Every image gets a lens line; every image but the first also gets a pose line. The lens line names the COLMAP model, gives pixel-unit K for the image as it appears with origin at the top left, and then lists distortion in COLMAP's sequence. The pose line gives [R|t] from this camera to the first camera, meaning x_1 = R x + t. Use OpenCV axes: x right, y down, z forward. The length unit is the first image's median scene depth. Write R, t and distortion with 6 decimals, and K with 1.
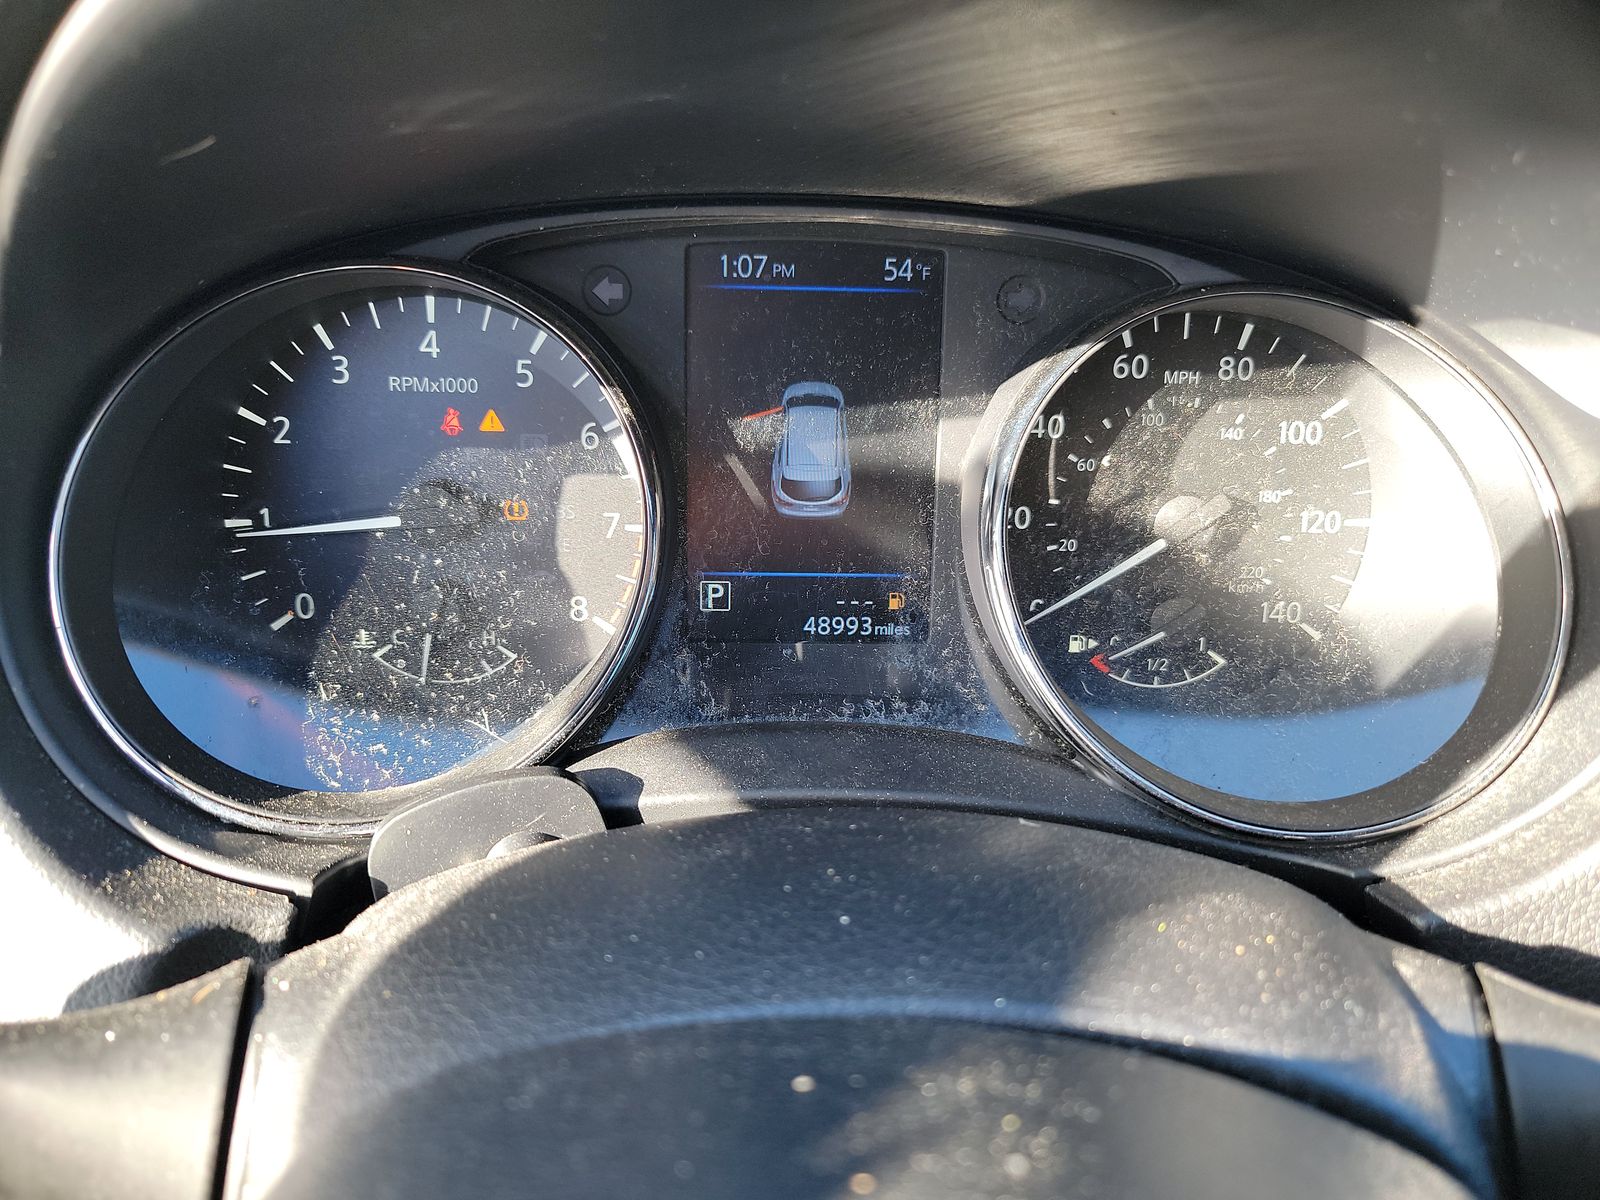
lens RADIAL K [[1129.2, 0, 800.0], [0, 1129.2, 600.0], [0, 0, 1]] dist [0.050568, -0.033349]
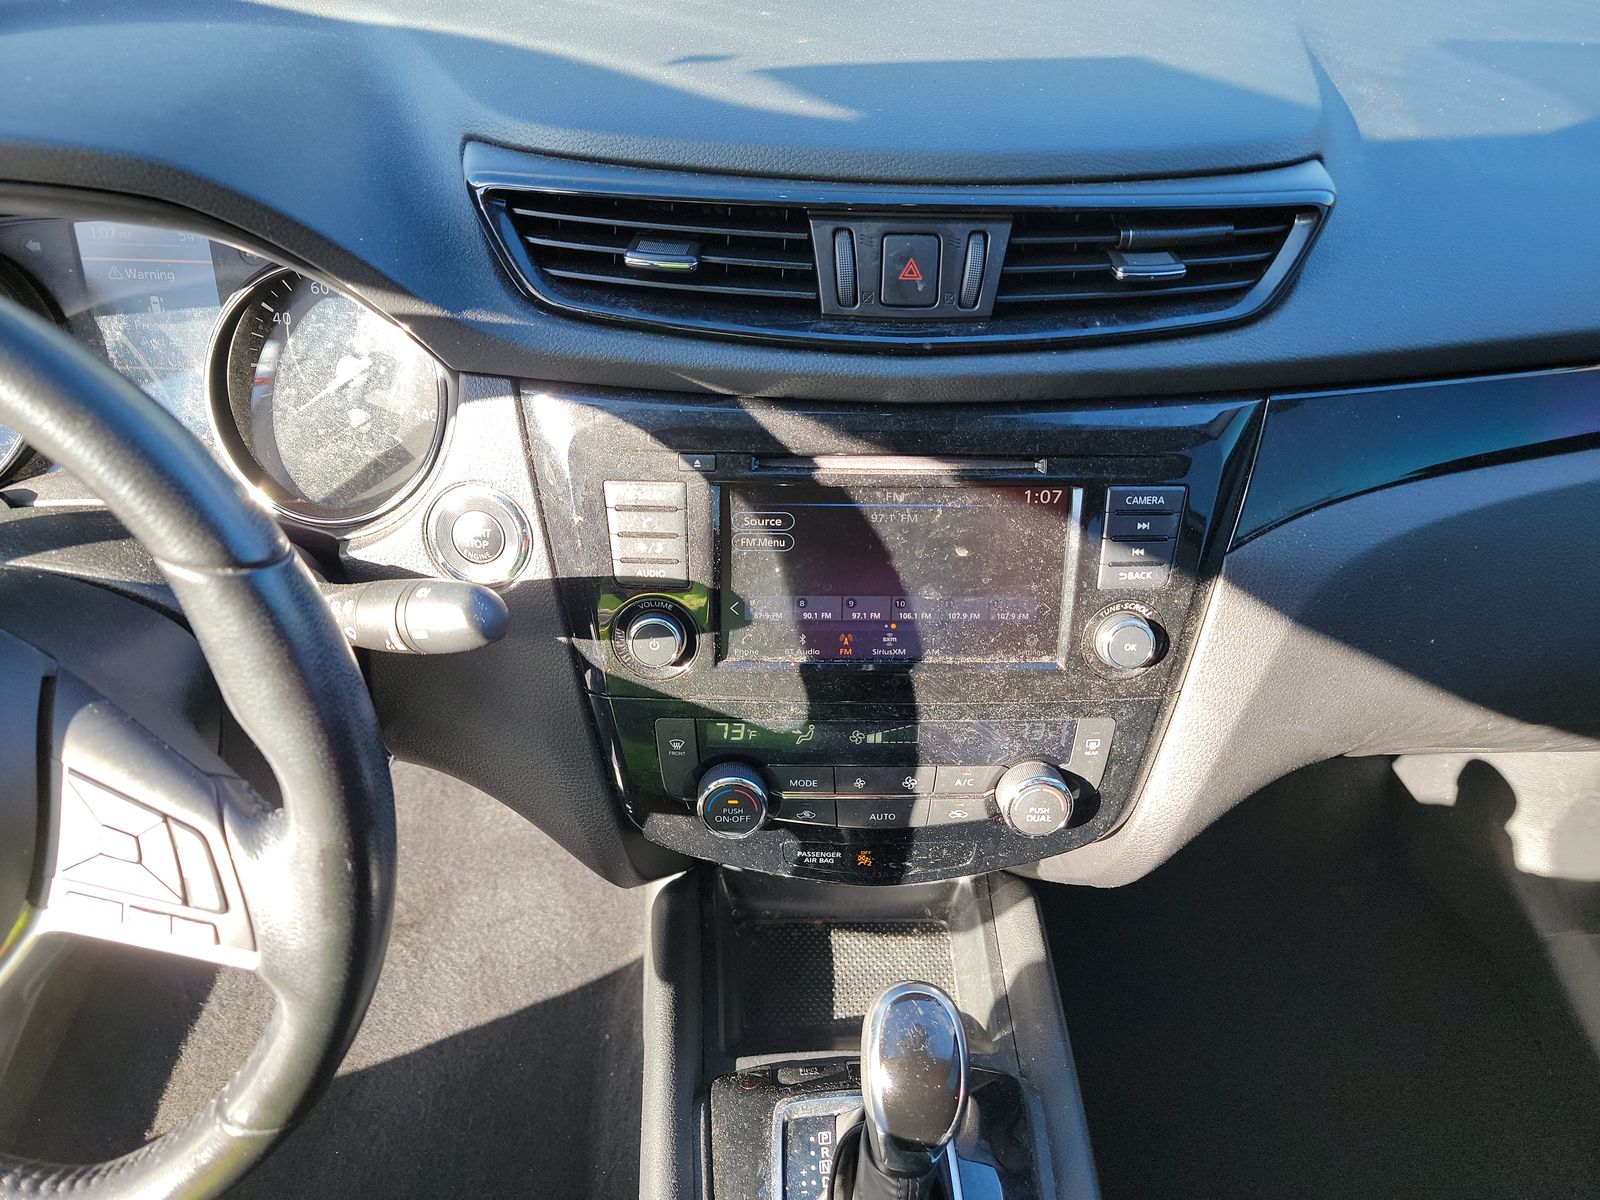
lens RADIAL K [[1129.2, 0, 800.0], [0, 1129.2, 600.0], [0, 0, 1]] dist [0.050568, -0.033349]
pose [[0.999722, 0.014741, -0.018416, 1.399590], [-0.010252, 0.974620, 0.223629, -0.157842], [0.021246, -0.223378, 0.974500, -1.211923]]
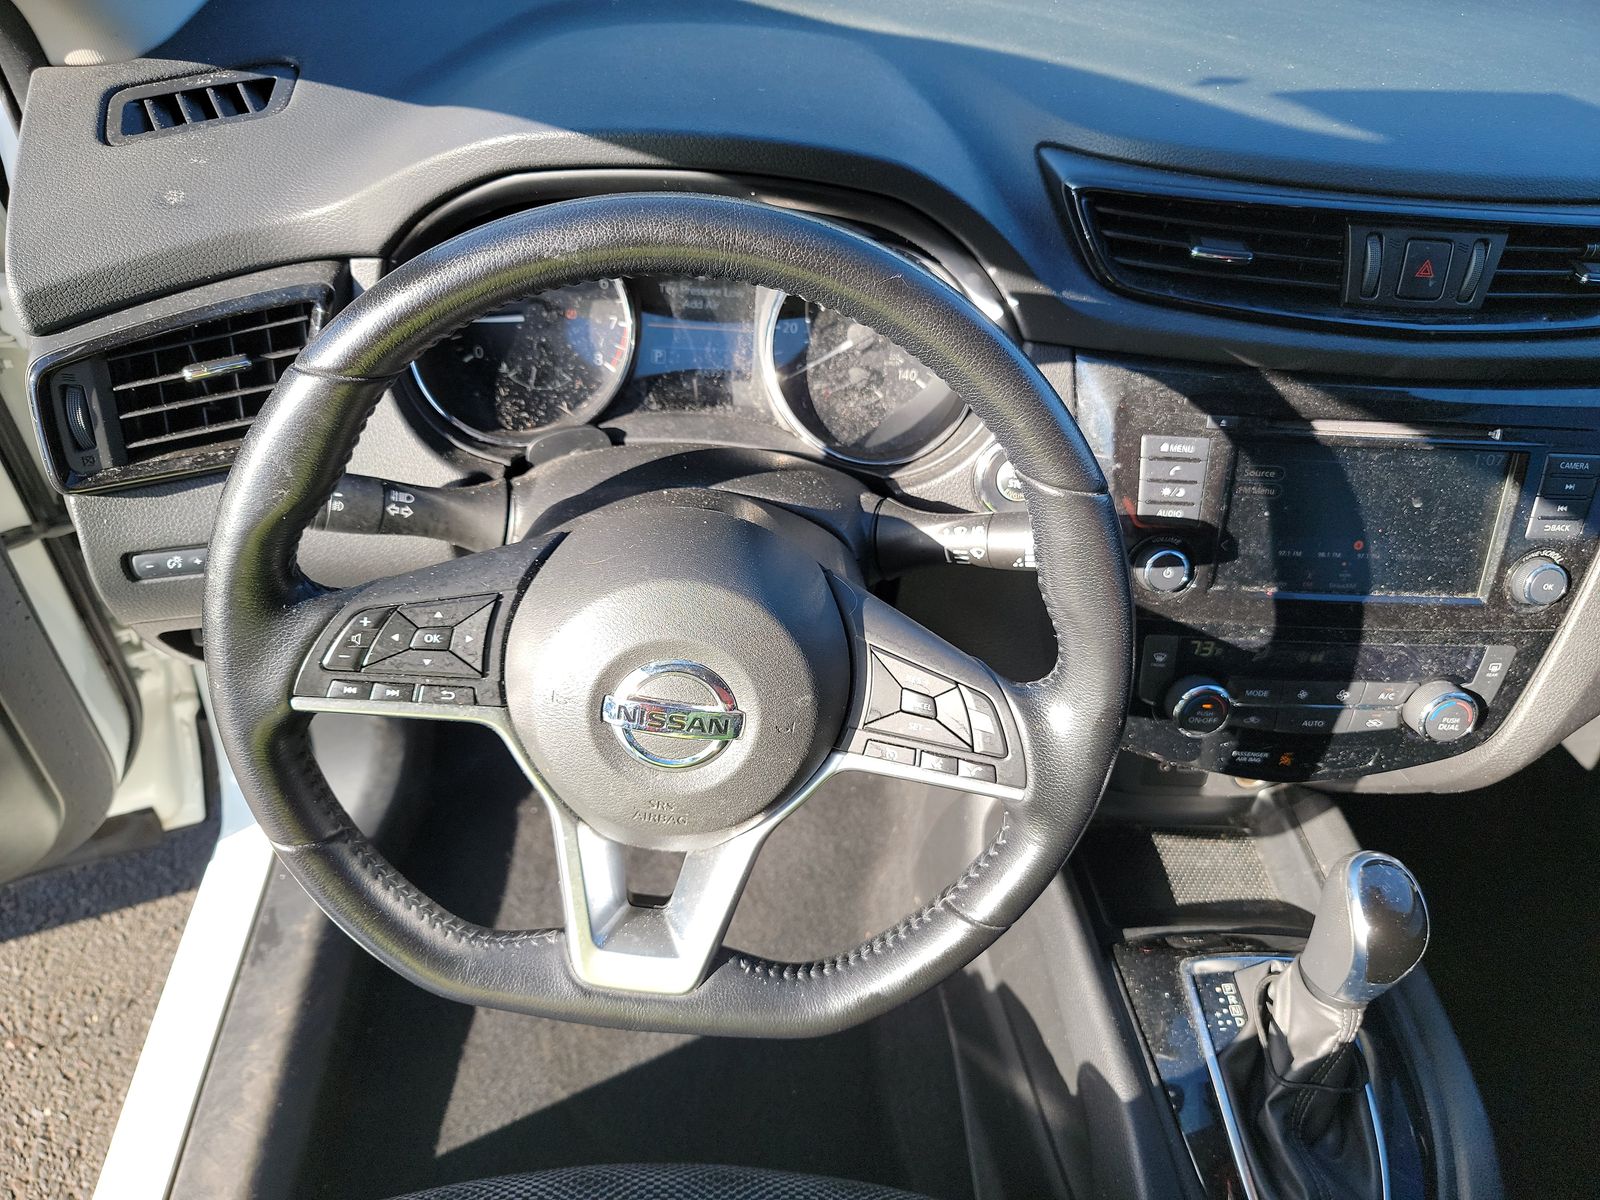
lens RADIAL K [[1137.9, 0, 797.6], [0, 1137.9, 610.9], [0, 0, 1]] dist [0.038475, -0.041751]
pose [[0.998878, 0.044352, 0.016589, 0.234166], [-0.047155, 0.963637, 0.263020, -0.157200], [-0.004321, -0.263507, 0.964648, -1.677306]]
